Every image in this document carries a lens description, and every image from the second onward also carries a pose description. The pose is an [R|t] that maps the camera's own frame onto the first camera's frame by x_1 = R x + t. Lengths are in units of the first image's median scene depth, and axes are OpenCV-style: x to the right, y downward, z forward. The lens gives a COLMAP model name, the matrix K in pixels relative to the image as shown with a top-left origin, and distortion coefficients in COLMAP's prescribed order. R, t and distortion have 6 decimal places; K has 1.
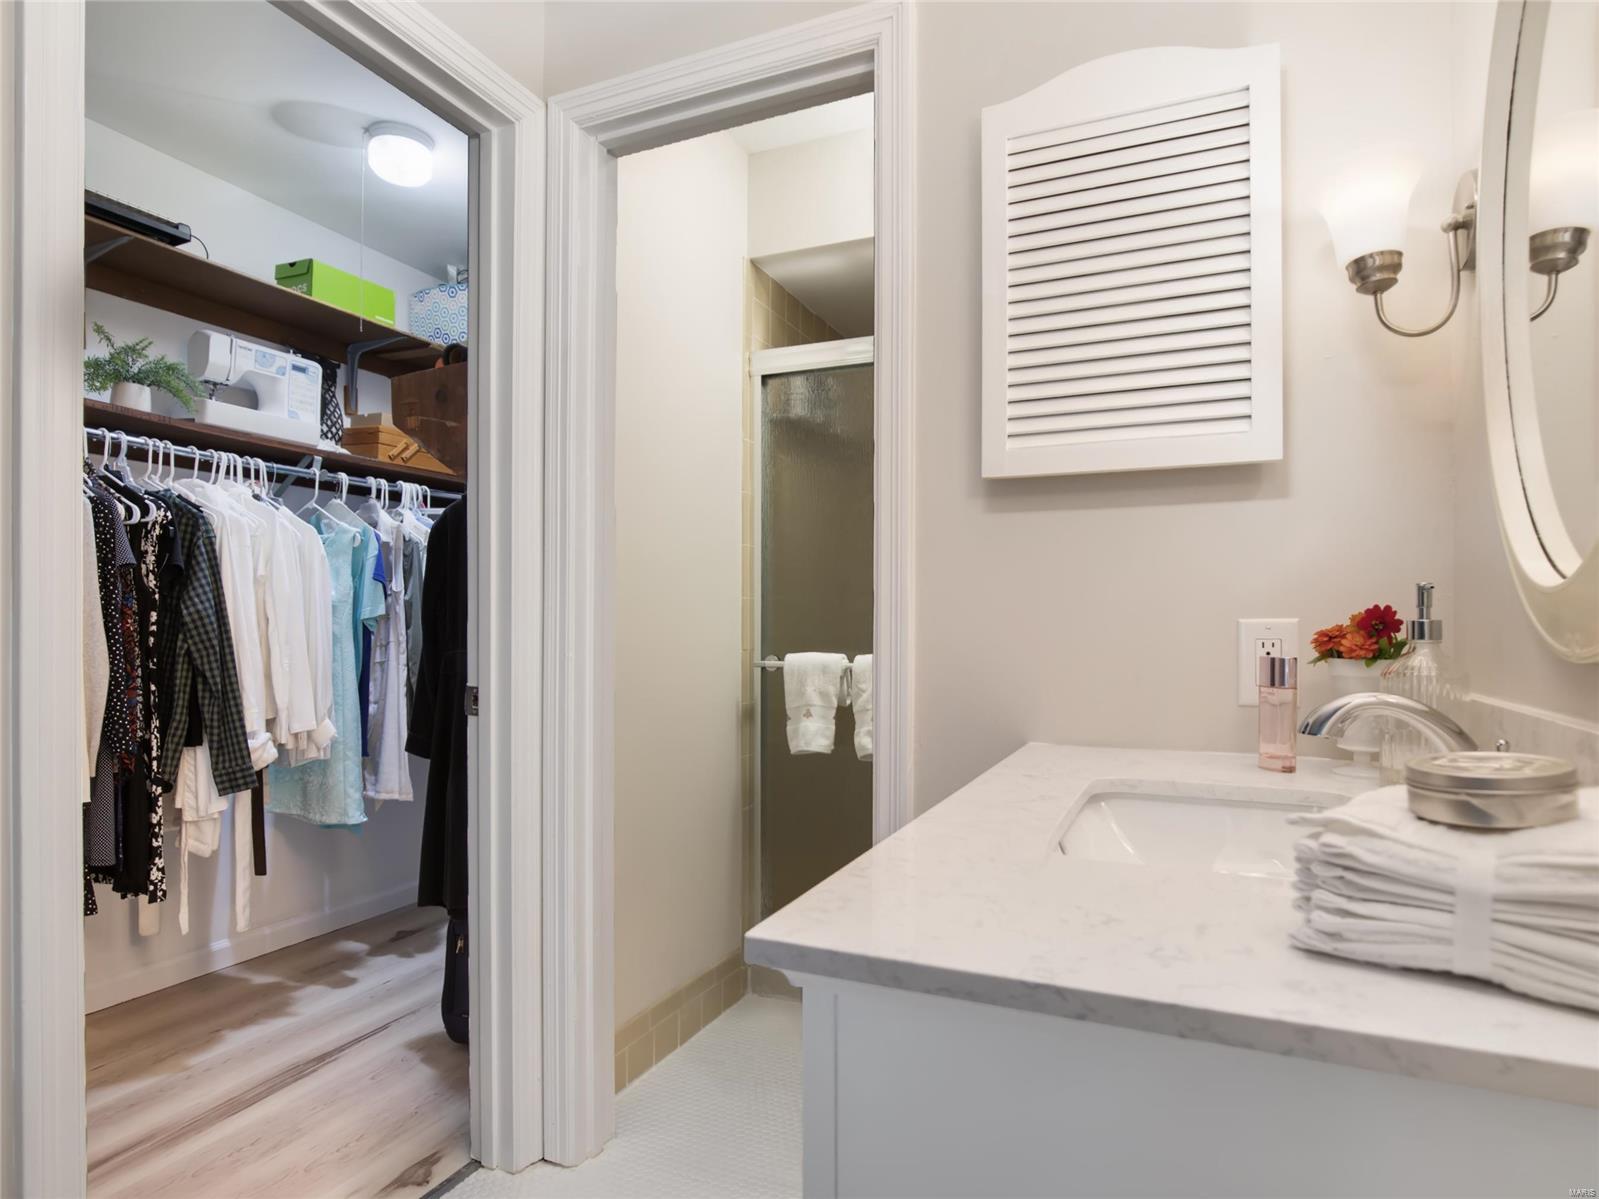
lens RADIAL K [[886.2, 0, 799.7], [0, 886.2, 611.6], [0, 0, 1]] dist [-0.034792, 0.007363]
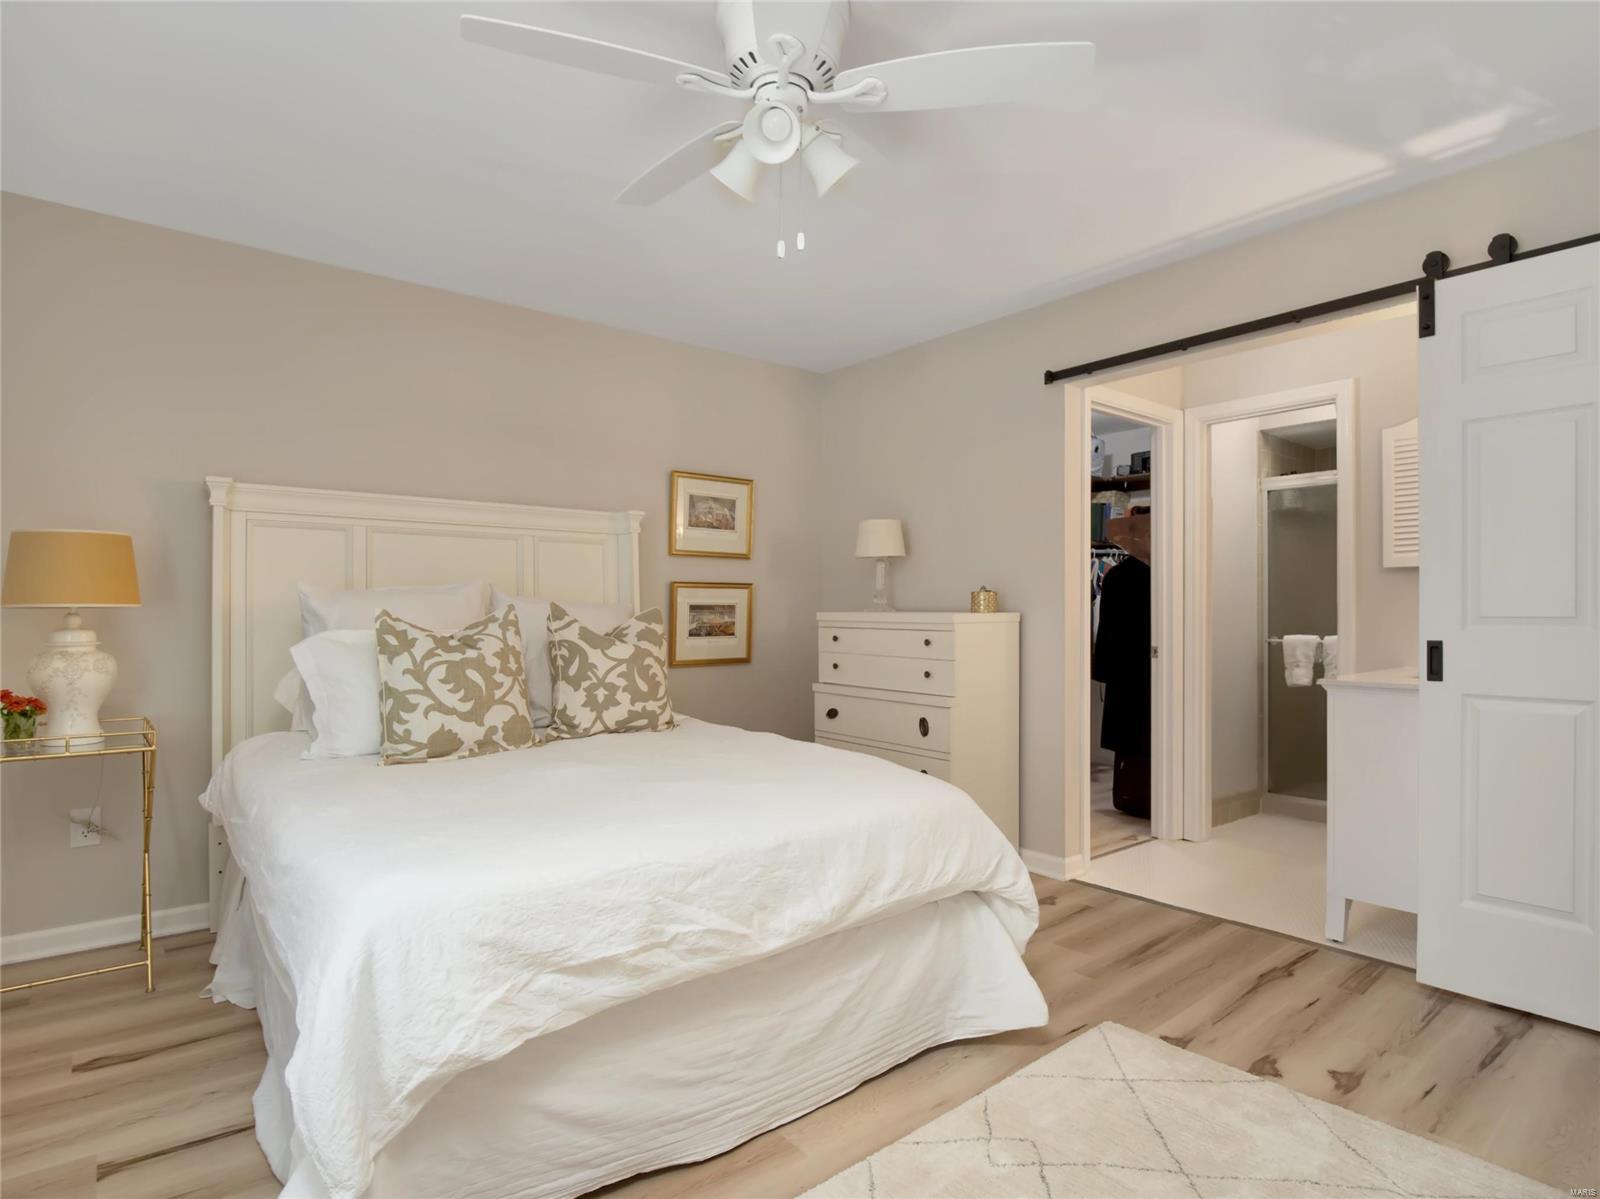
lens RADIAL K [[886.8, 0, 800.0], [0, 886.8, 606.0], [0, 0, 1]] dist [-0.034792, 0.007363]
pose [[0.898185, -0.005021, -0.439589, -0.124736], [0.009734, 0.999917, 0.008468, -0.044847], [0.439510, -0.011885, 0.898159, -1.229714]]
